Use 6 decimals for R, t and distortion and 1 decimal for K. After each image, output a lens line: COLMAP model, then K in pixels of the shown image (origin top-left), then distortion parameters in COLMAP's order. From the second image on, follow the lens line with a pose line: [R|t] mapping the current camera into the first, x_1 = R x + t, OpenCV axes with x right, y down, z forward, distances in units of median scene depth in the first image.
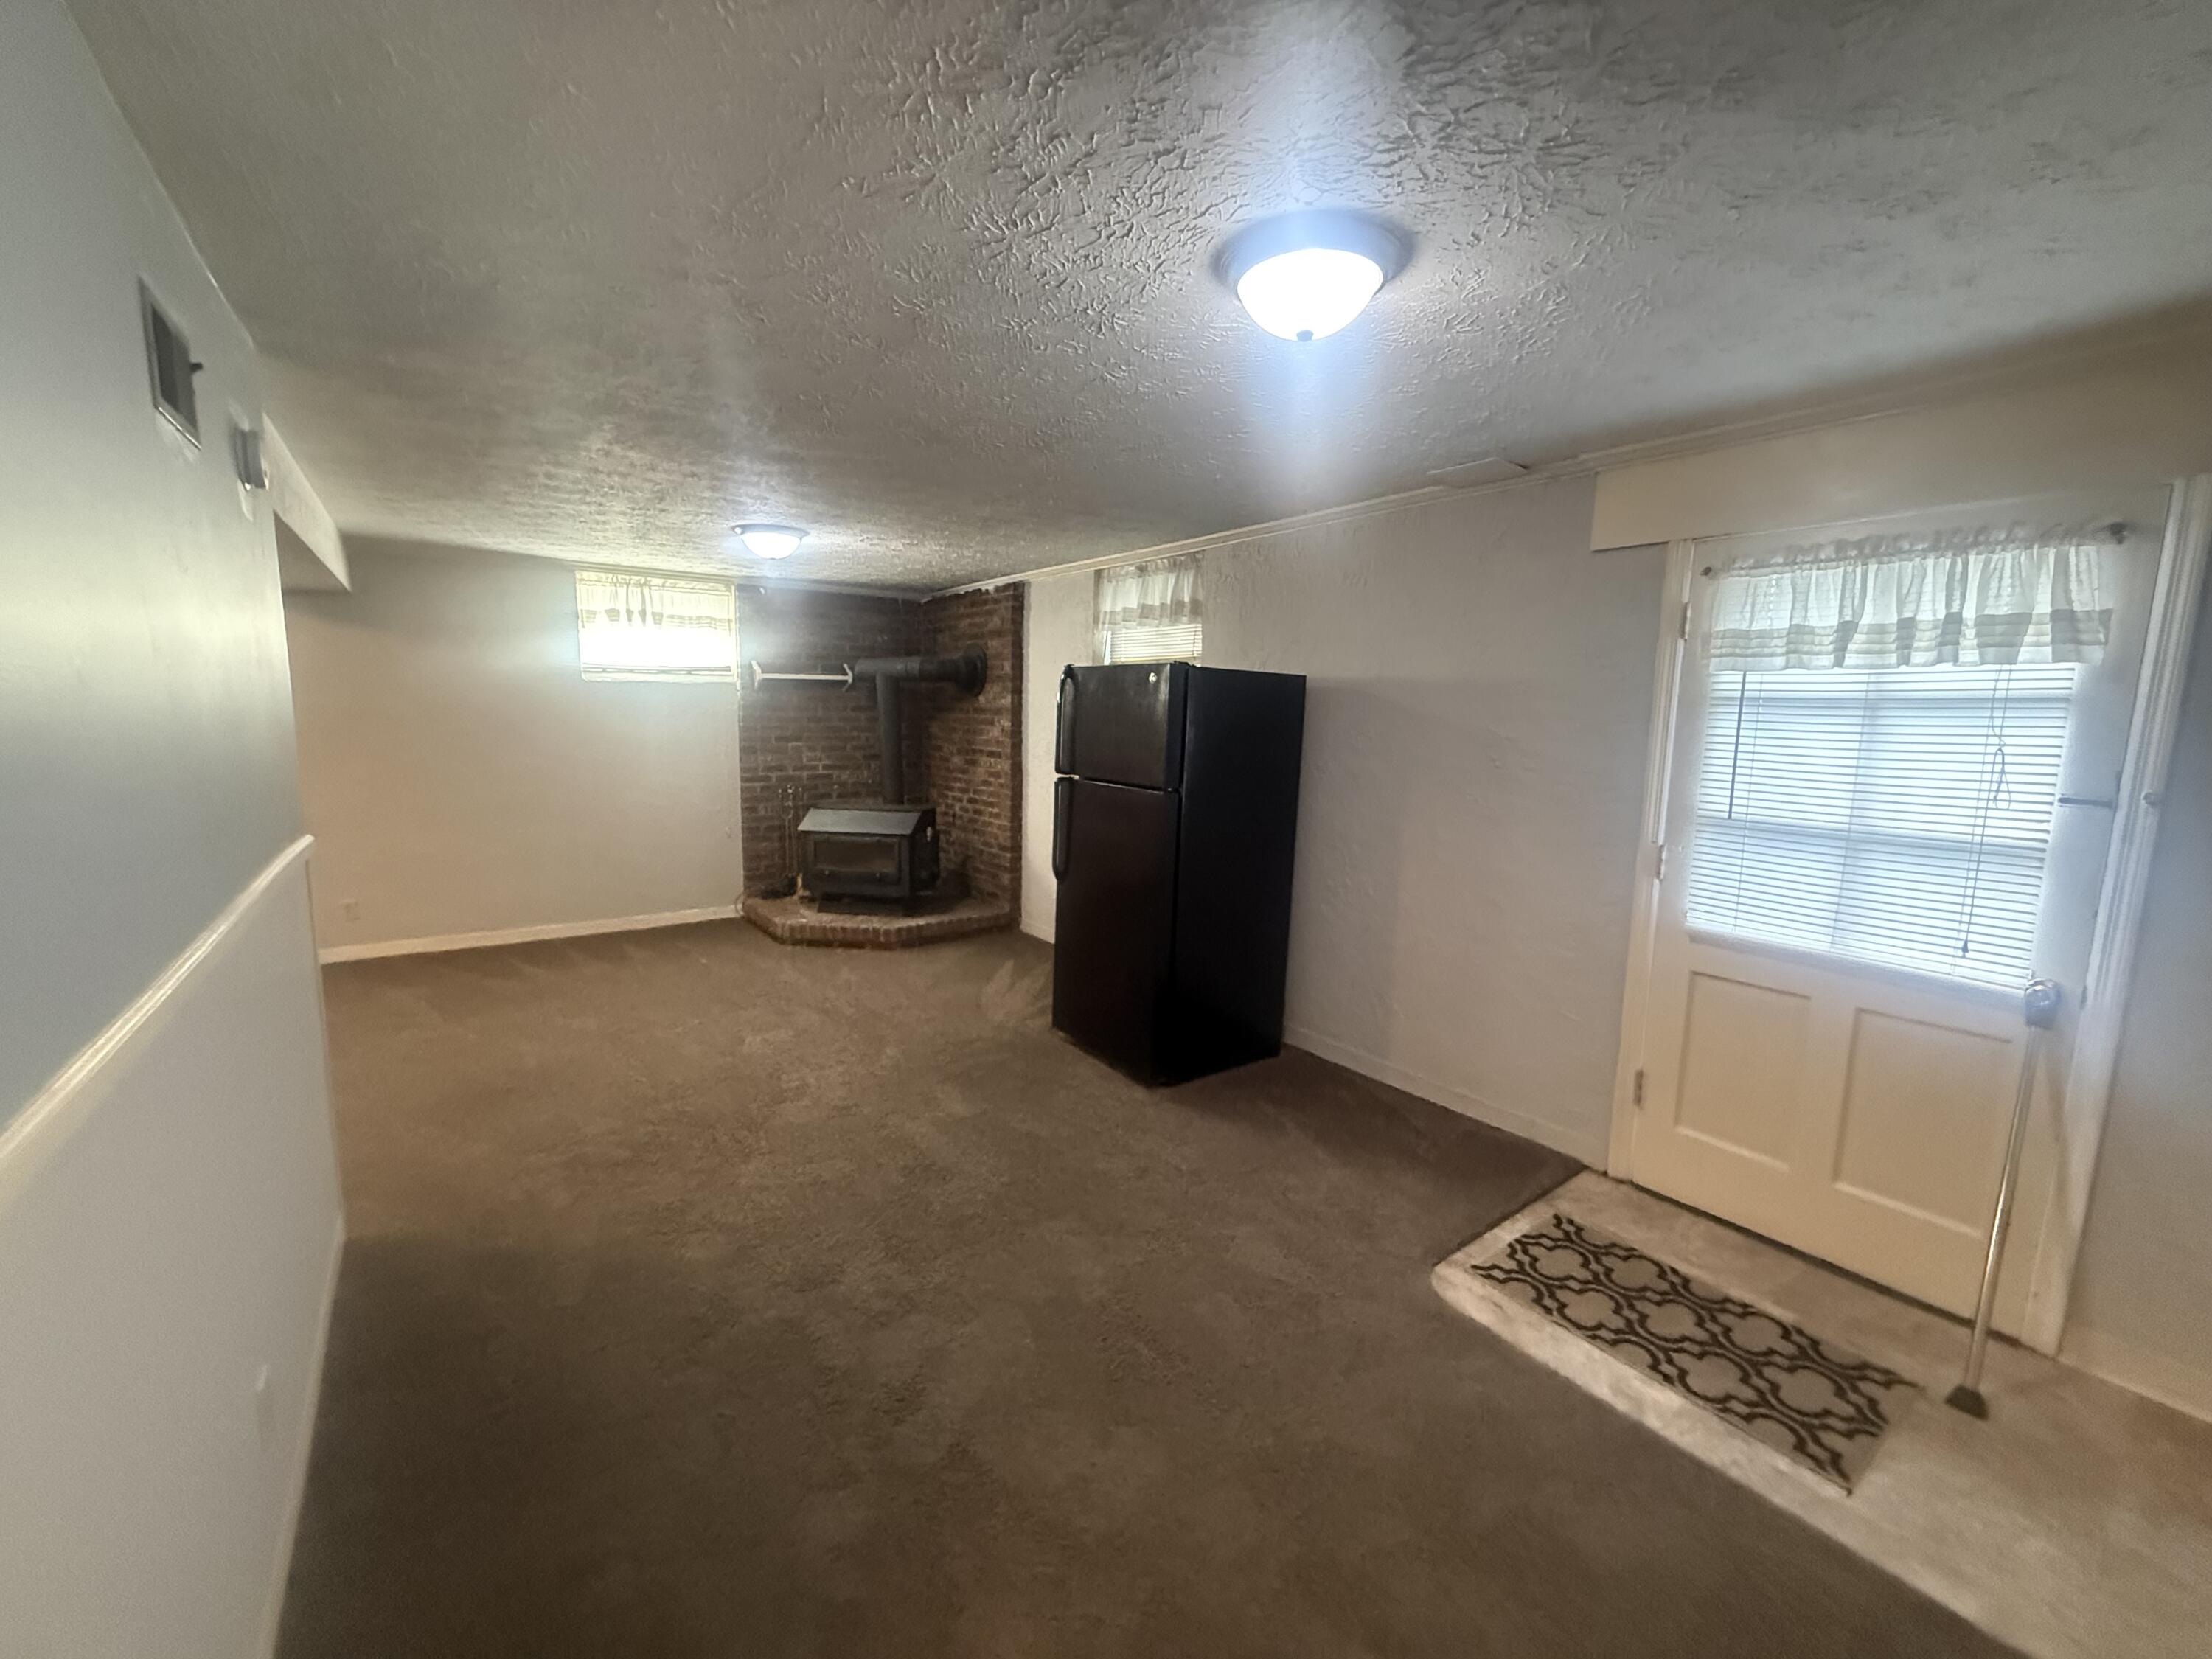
lens RADIAL K [[873.9, 0, 1102.5], [0, 873.9, 843.8], [0, 0, 1]] dist [-0.011613, 0.000205]
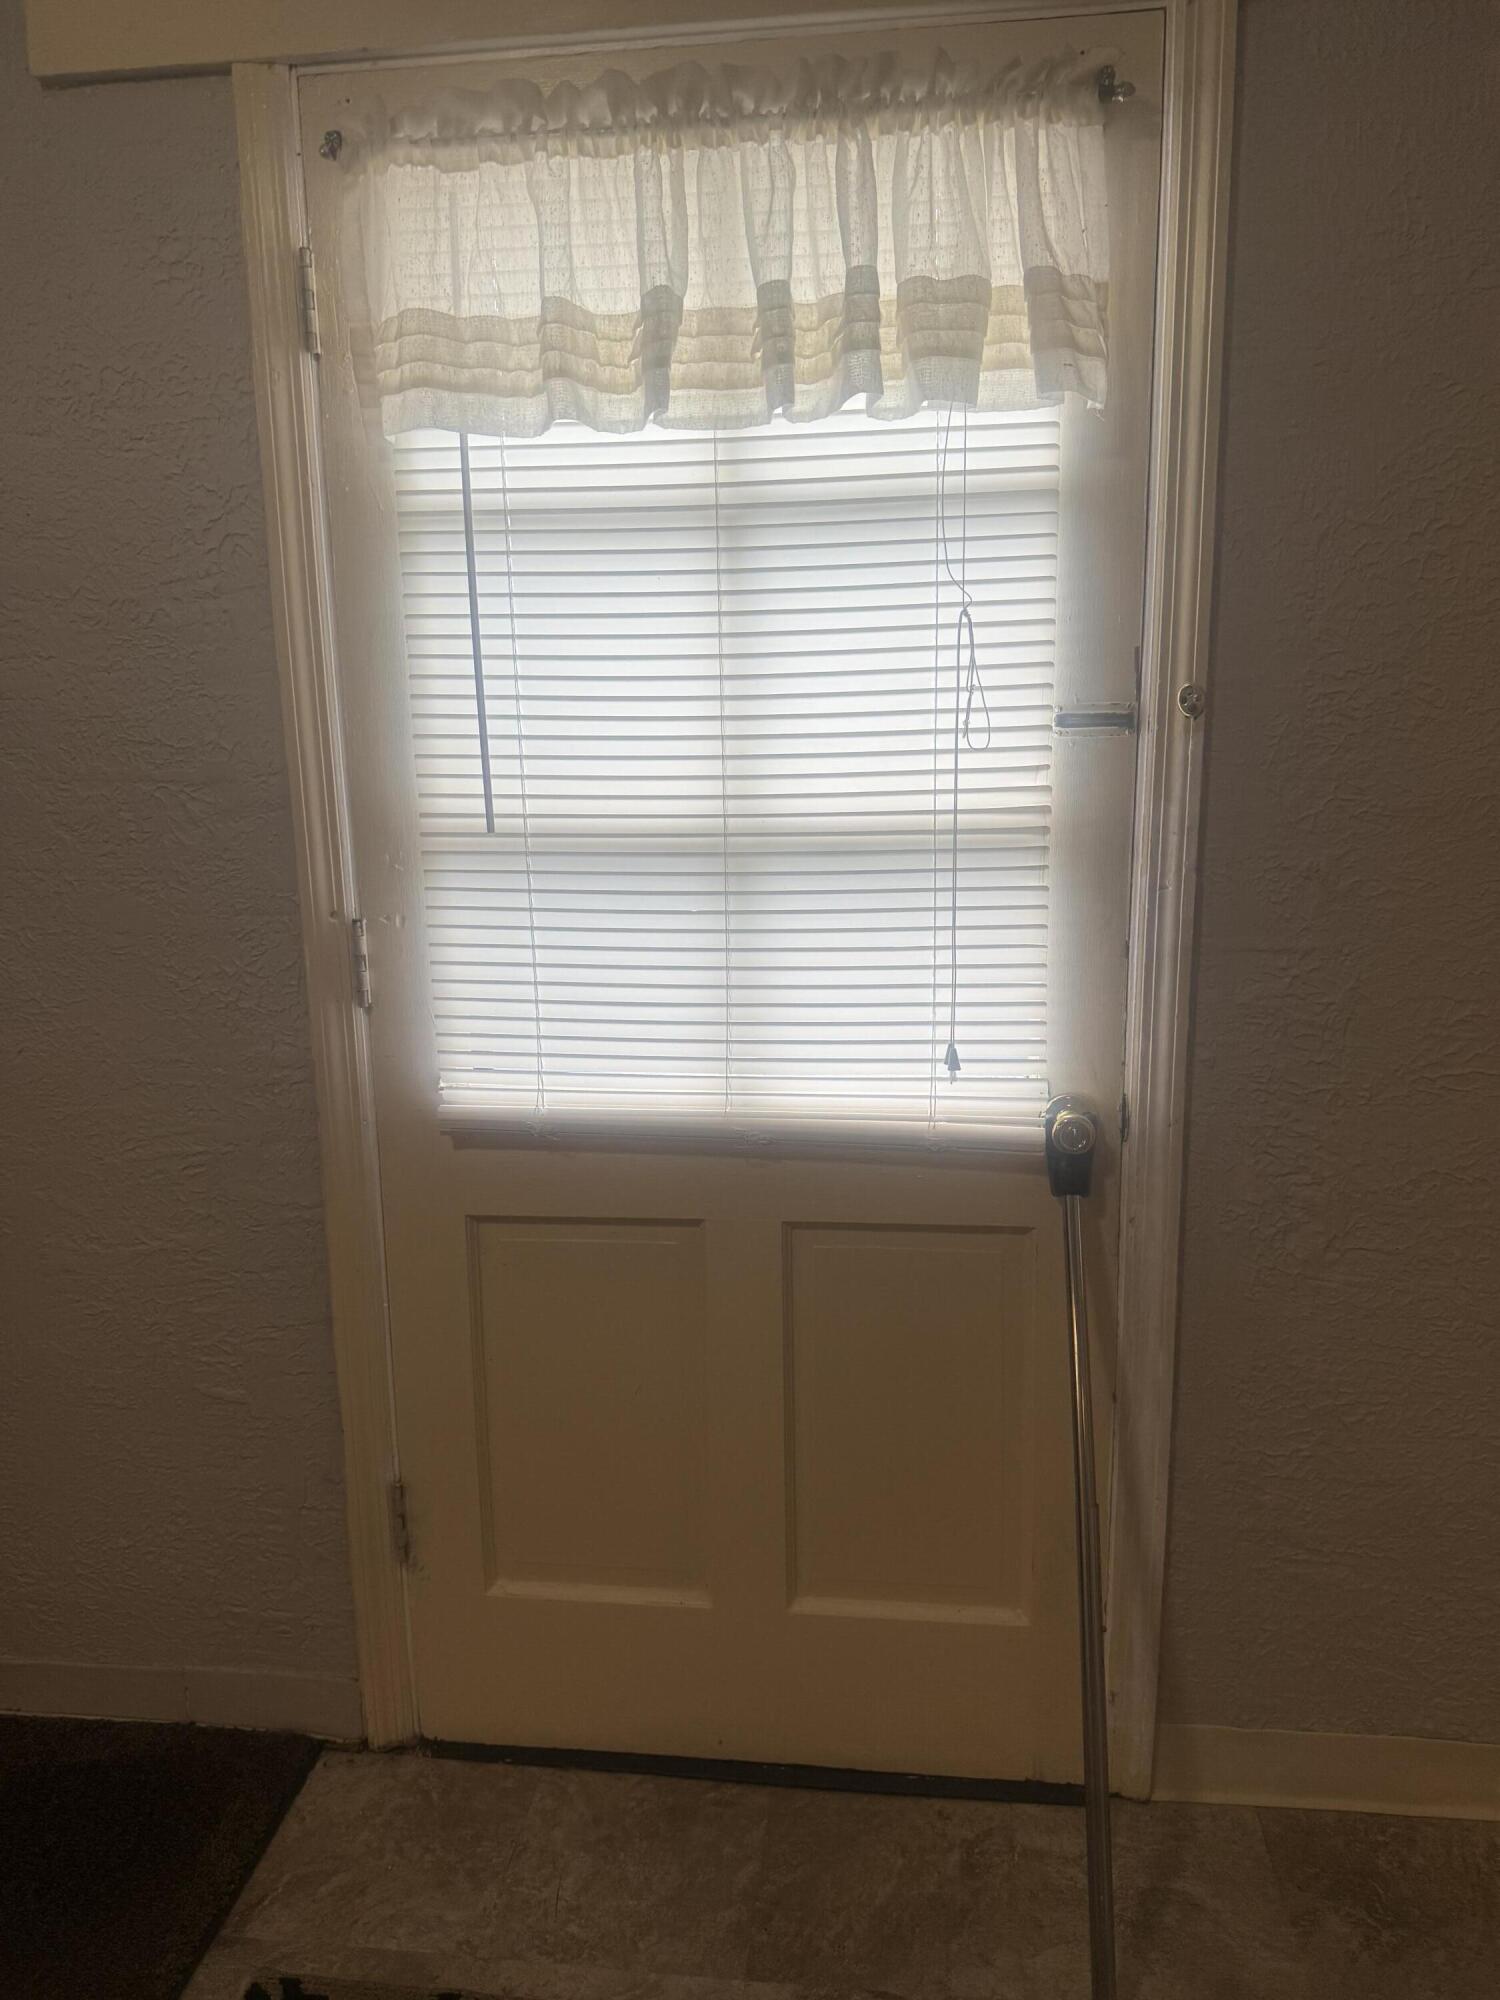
lens RADIAL K [[1428.2, 0, 743.4], [0, 1428.2, 1010.4], [0, 0, 1]] dist [0.090634, -0.098104]
pose [[0.690684, -0.141171, 0.709244, 0.369863], [0.136618, 0.988572, 0.063728, 0.029940], [-0.710135, 0.052880, 0.702077, 0.523900]]
